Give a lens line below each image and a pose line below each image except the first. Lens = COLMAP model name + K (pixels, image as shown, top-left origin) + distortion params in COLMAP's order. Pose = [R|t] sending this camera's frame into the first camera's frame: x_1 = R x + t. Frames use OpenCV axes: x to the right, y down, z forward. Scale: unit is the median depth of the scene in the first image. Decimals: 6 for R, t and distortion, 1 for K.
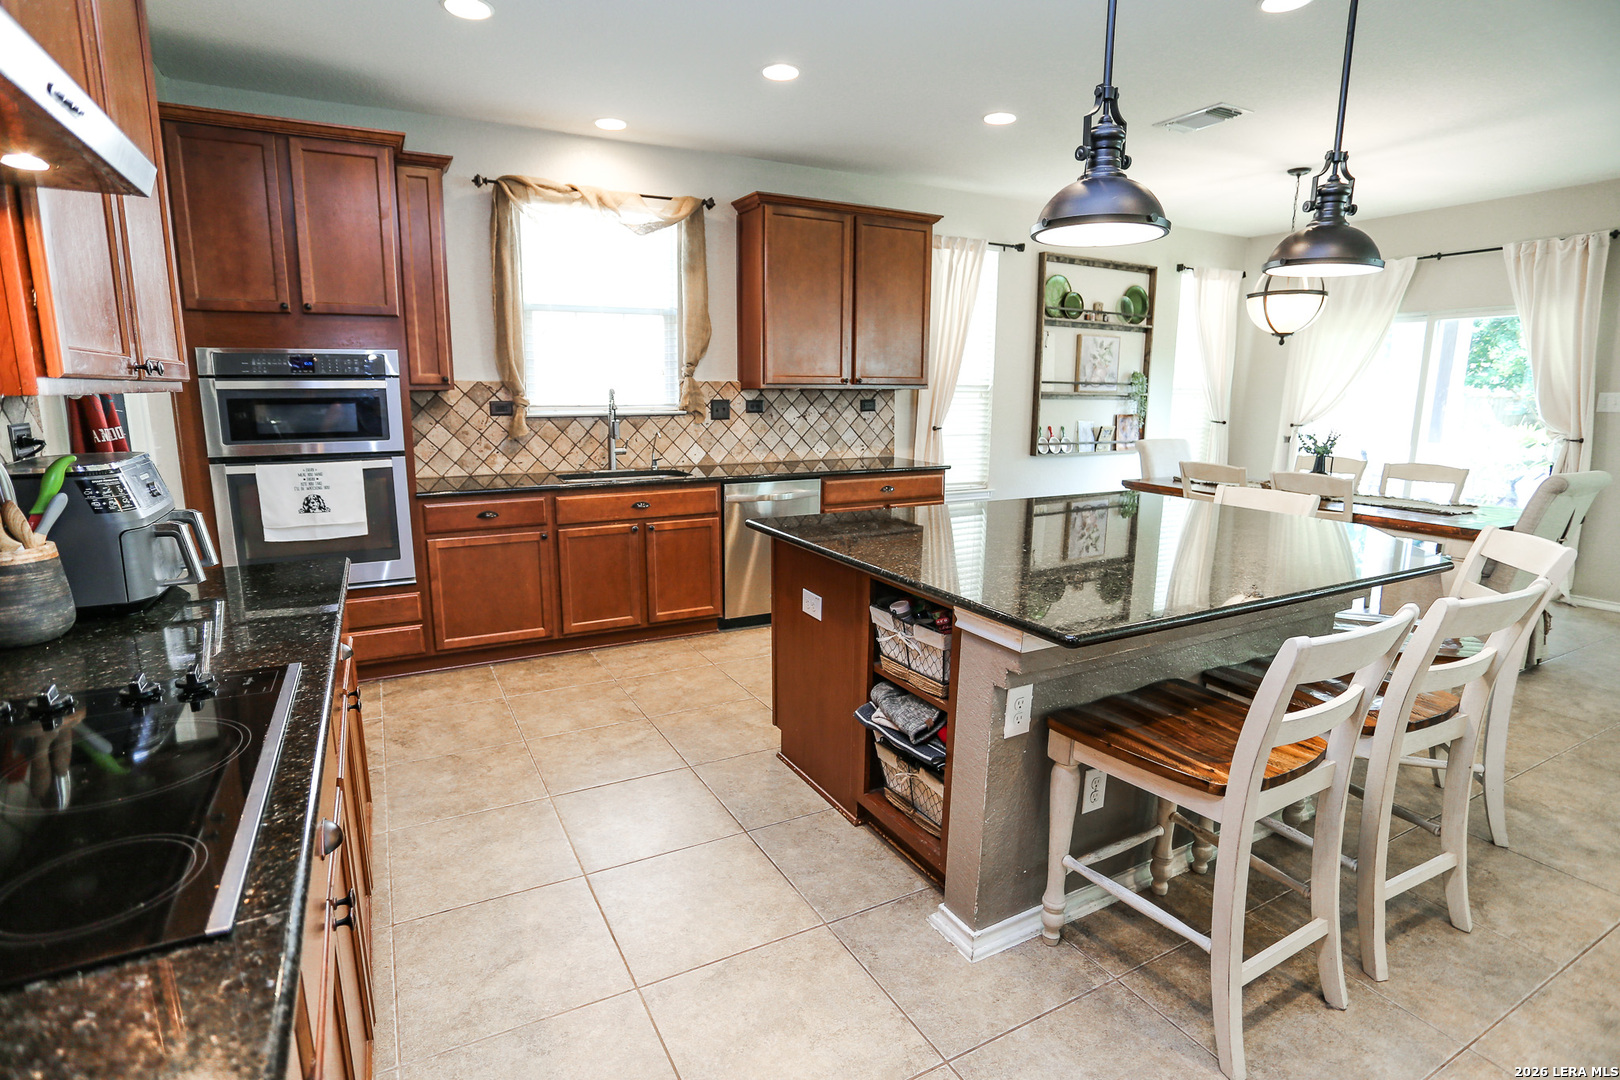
lens RADIAL K [[808.6, 0, 798.3], [0, 808.6, 543.4], [0, 0, 1]] dist [-0.077676, 0.035098]
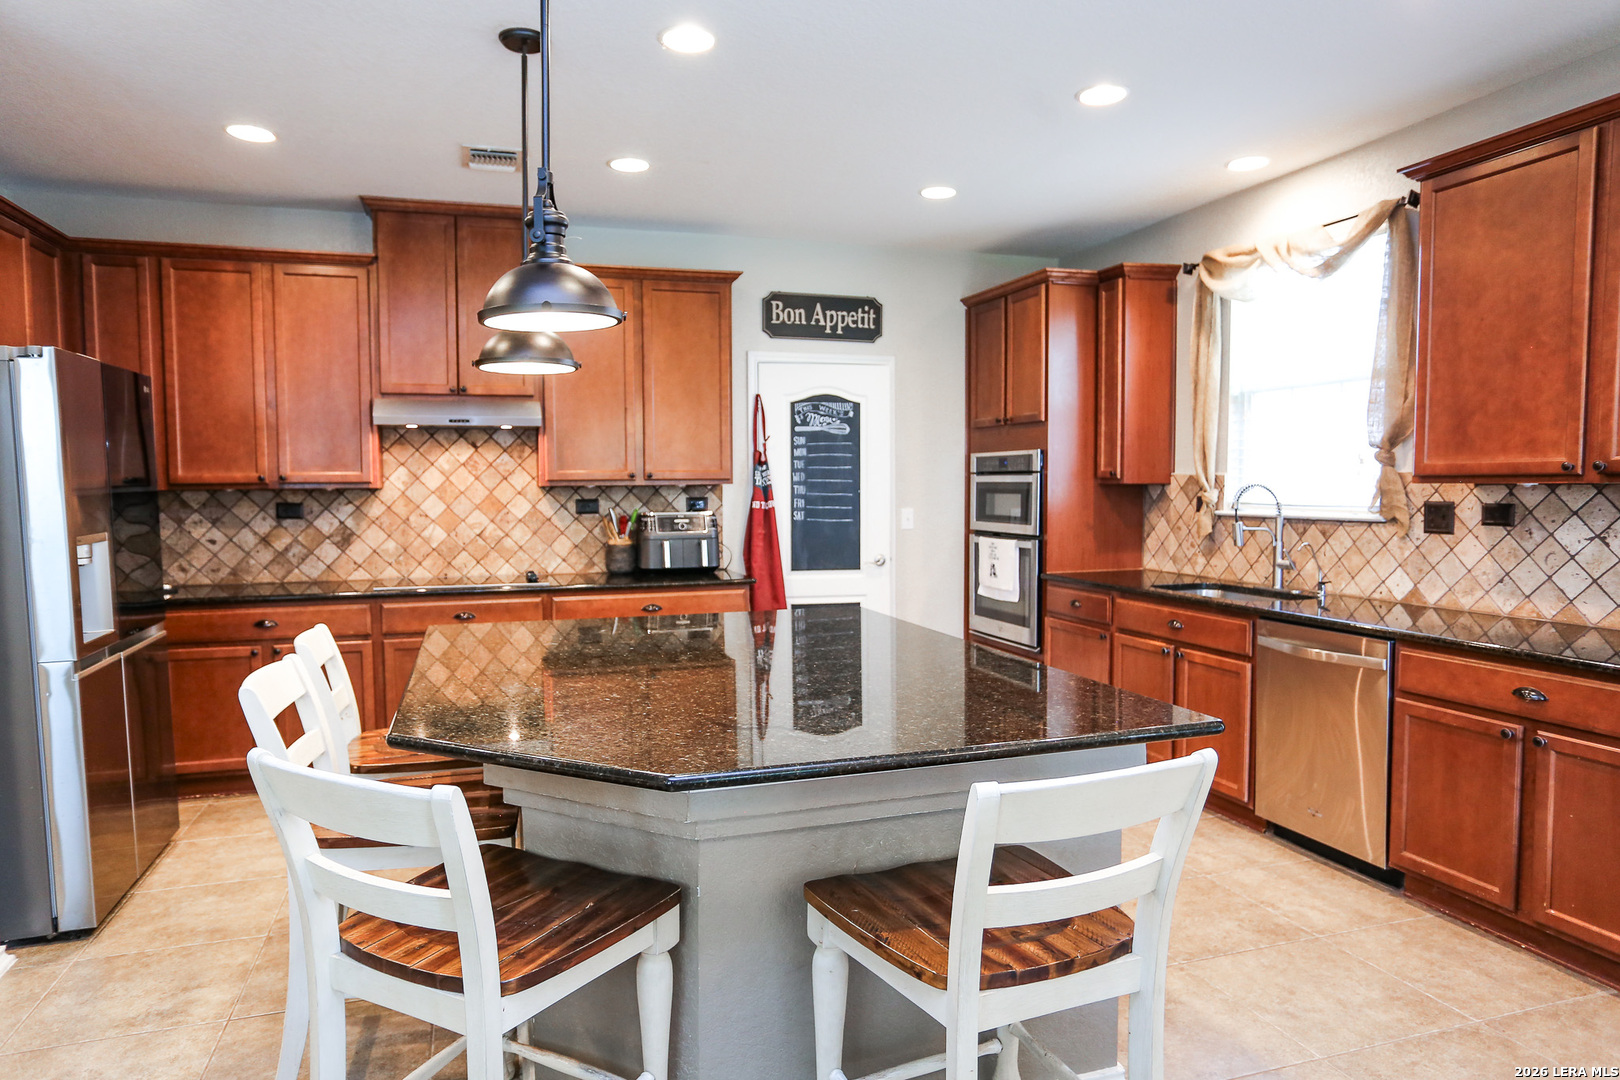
lens RADIAL K [[1022.0, 0, 798.6], [0, 1022.0, 540.4], [0, 0, 1]] dist [-0.068350, 0.055746]
pose [[-0.177997, 0.051544, -0.982680, 0.813887], [-0.183785, 0.979314, 0.084657, -0.136764], [0.966716, 0.195671, -0.164842, 0.727588]]
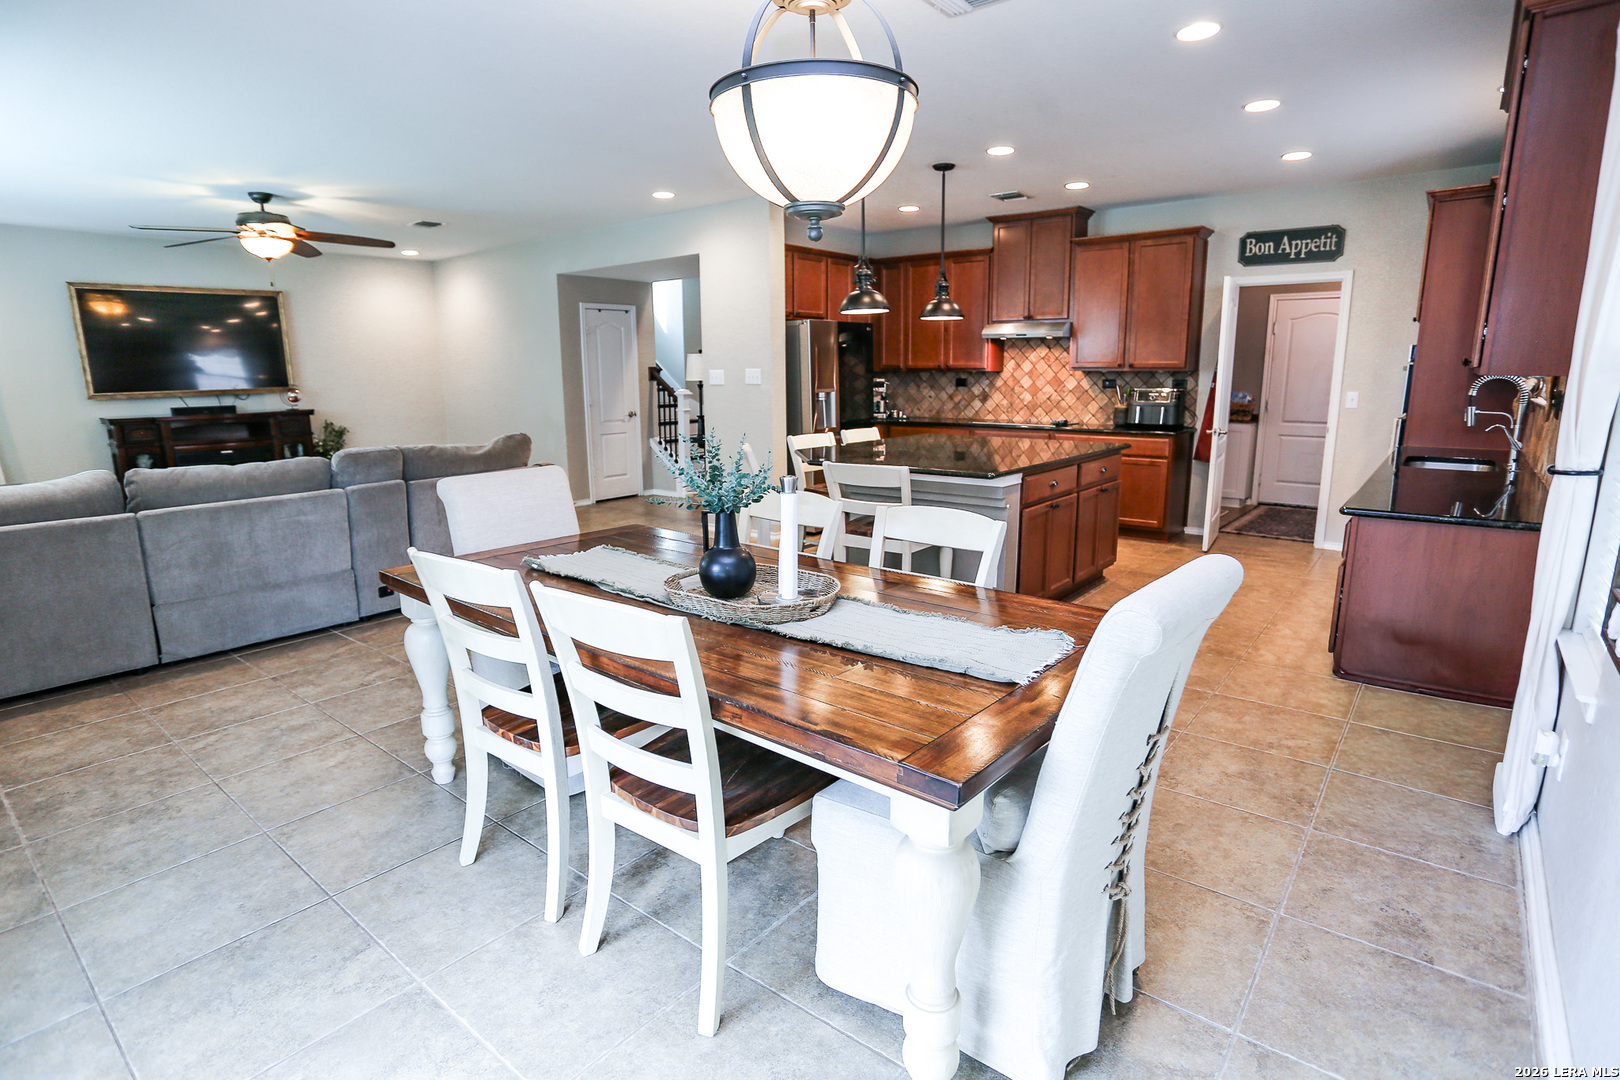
lens RADIAL K [[826.5, 0, 795.9], [0, 826.5, 540.4], [0, 0, 1]] dist [-0.080790, 0.039815]
pose [[-0.923306, 0.081317, -0.375359, 0.859734], [-0.068667, 0.926630, 0.369650, -0.291941], [0.377878, 0.367075, -0.849979, 1.517475]]
